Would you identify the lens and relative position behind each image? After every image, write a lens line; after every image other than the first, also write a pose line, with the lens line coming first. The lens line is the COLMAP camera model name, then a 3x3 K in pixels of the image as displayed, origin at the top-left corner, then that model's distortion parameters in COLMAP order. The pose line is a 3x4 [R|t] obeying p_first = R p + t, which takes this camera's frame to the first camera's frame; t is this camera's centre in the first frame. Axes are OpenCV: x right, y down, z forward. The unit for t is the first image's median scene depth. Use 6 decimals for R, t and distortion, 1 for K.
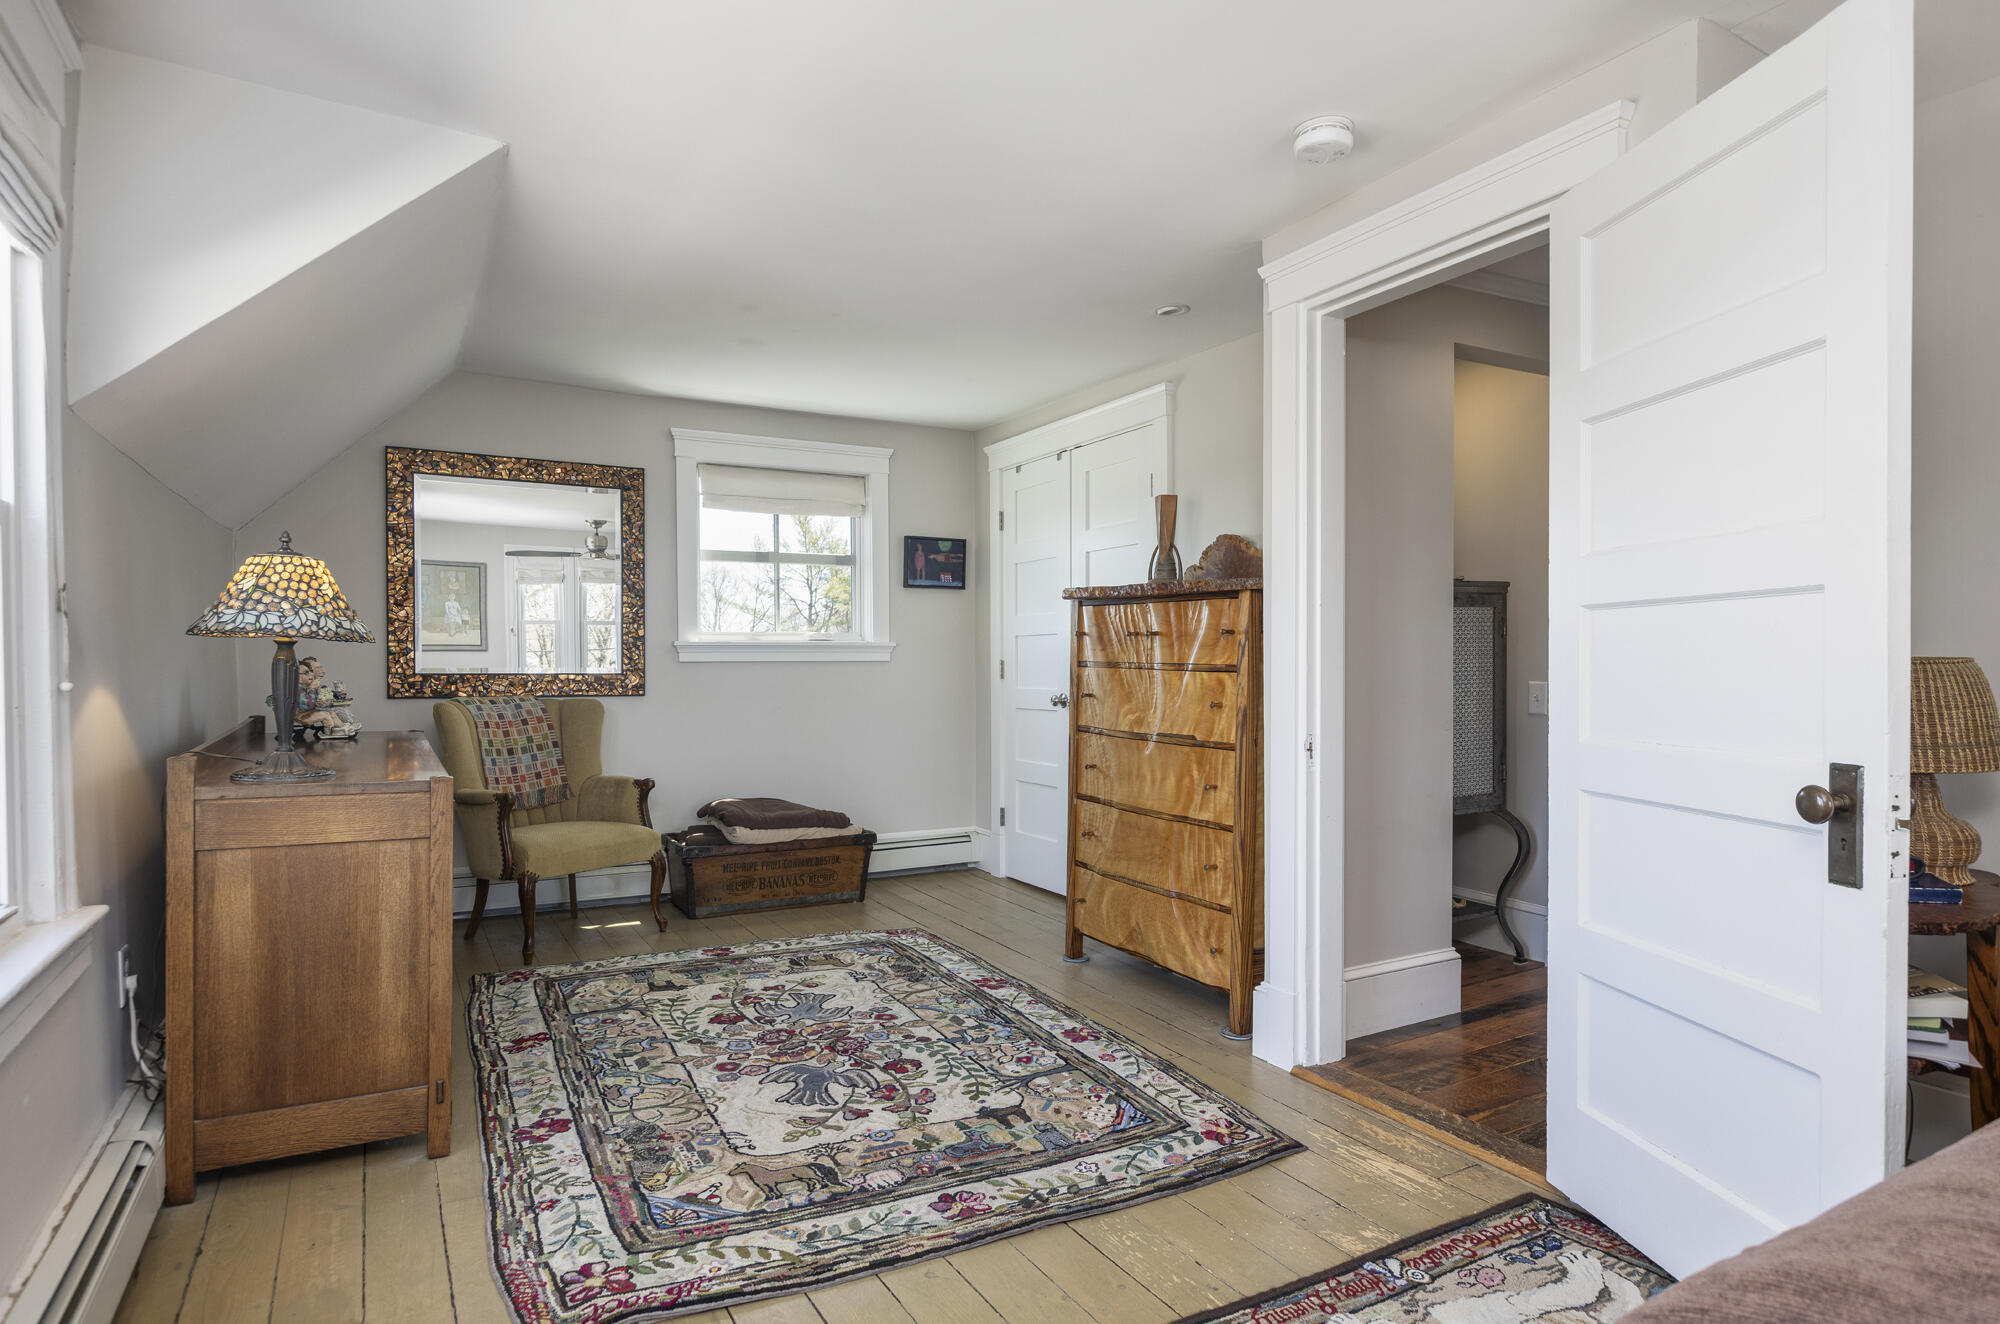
lens RADIAL K [[1059.5, 0, 1001.5], [0, 1059.5, 665.4], [0, 0, 1]] dist [-0.004299, -0.000953]
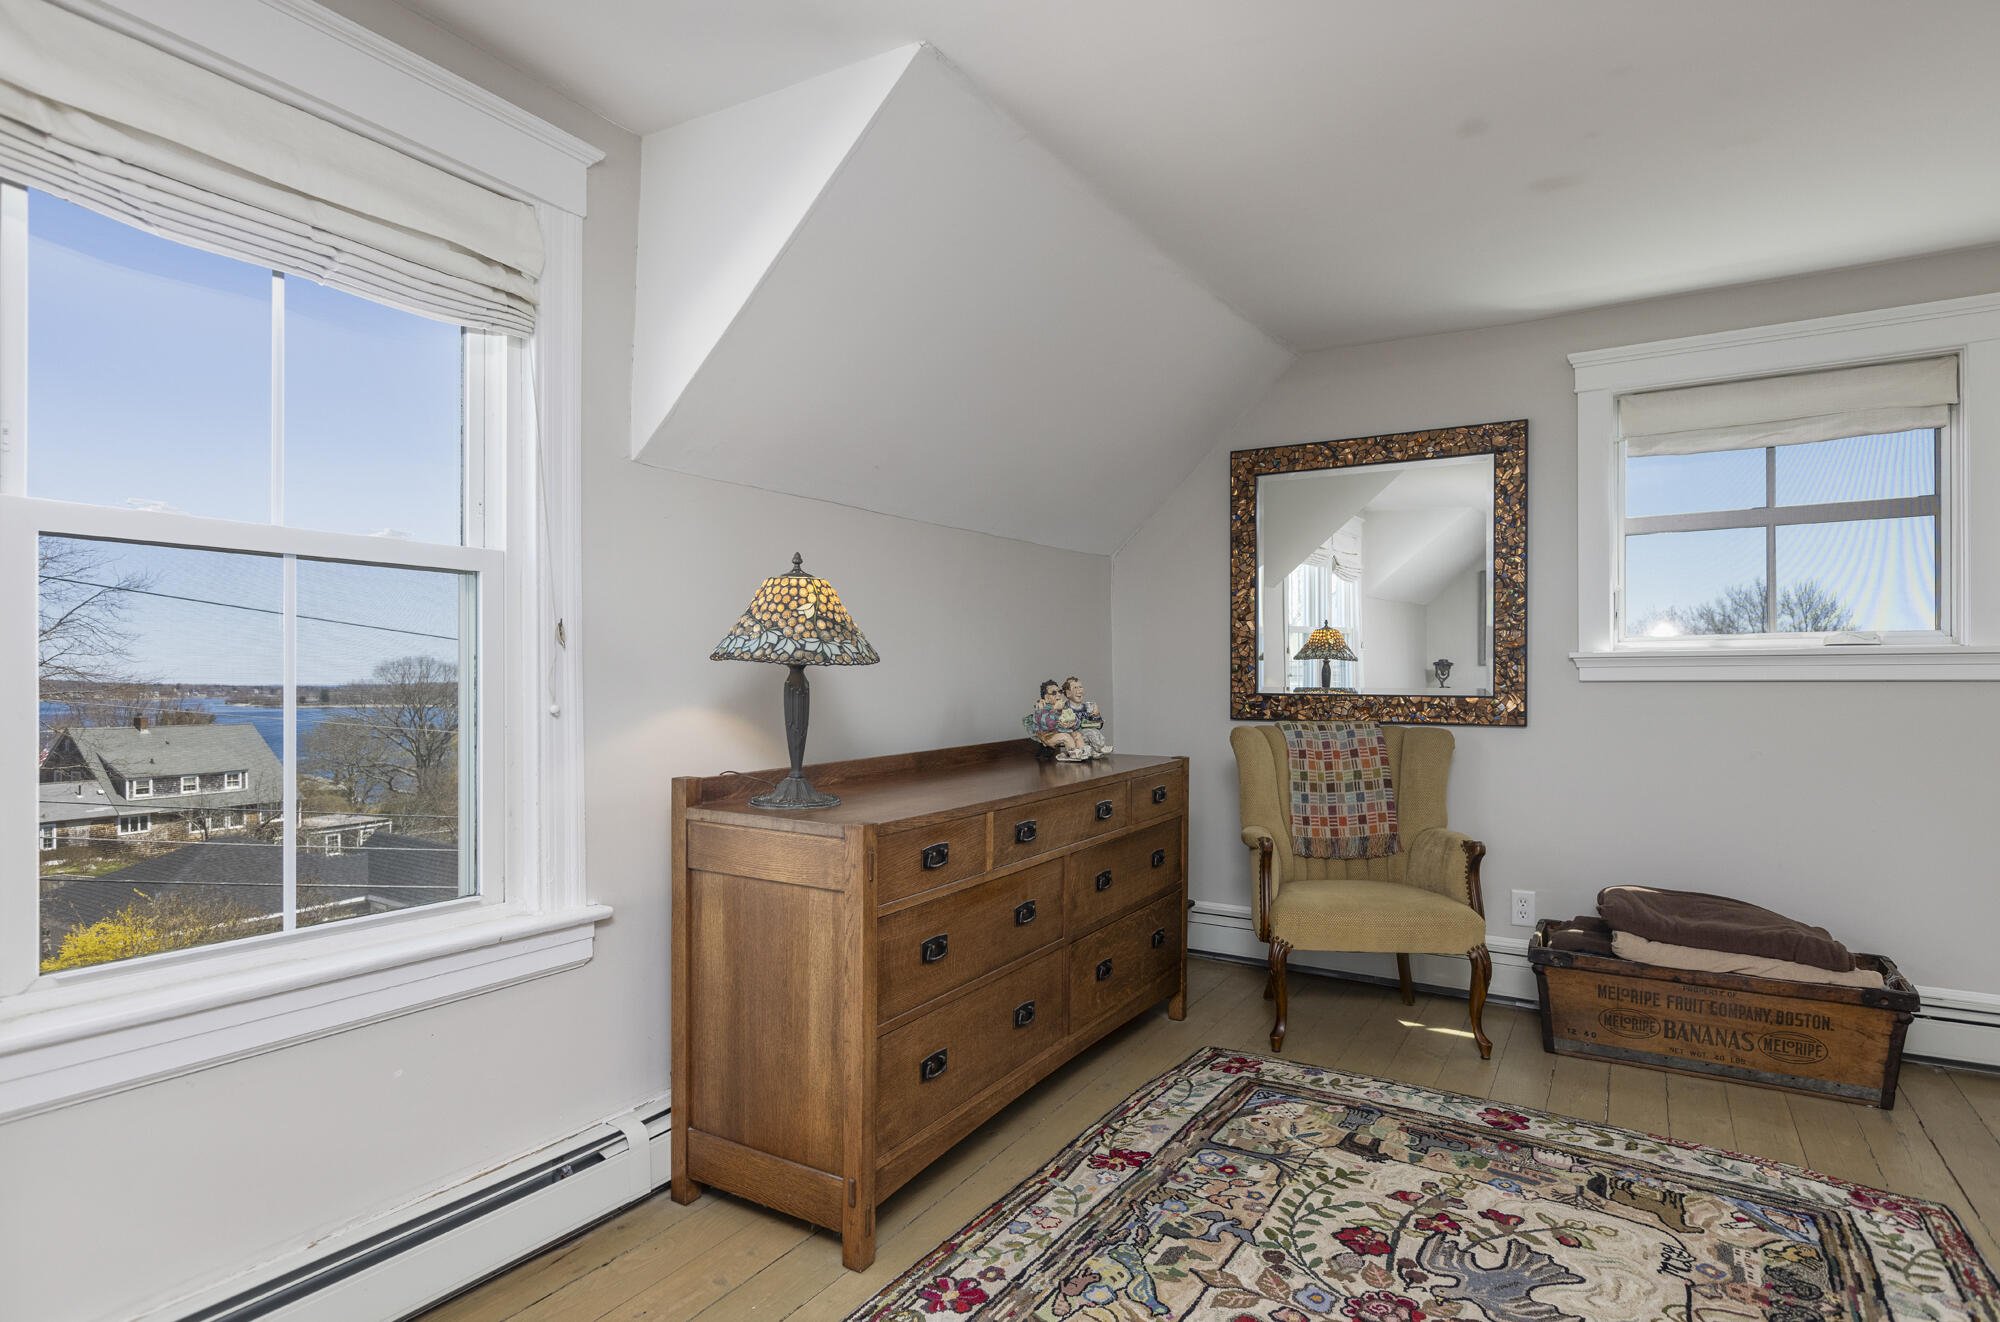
lens RADIAL K [[1059.5, 0, 999.5], [0, 1059.5, 672.4], [0, 0, 1]] dist [-0.004299, -0.000953]
pose [[0.490683, -0.002374, -0.871335, 0.164061], [-0.001684, 0.999992, -0.003672, -0.007724], [0.871337, 0.003269, 0.490675, 0.415308]]
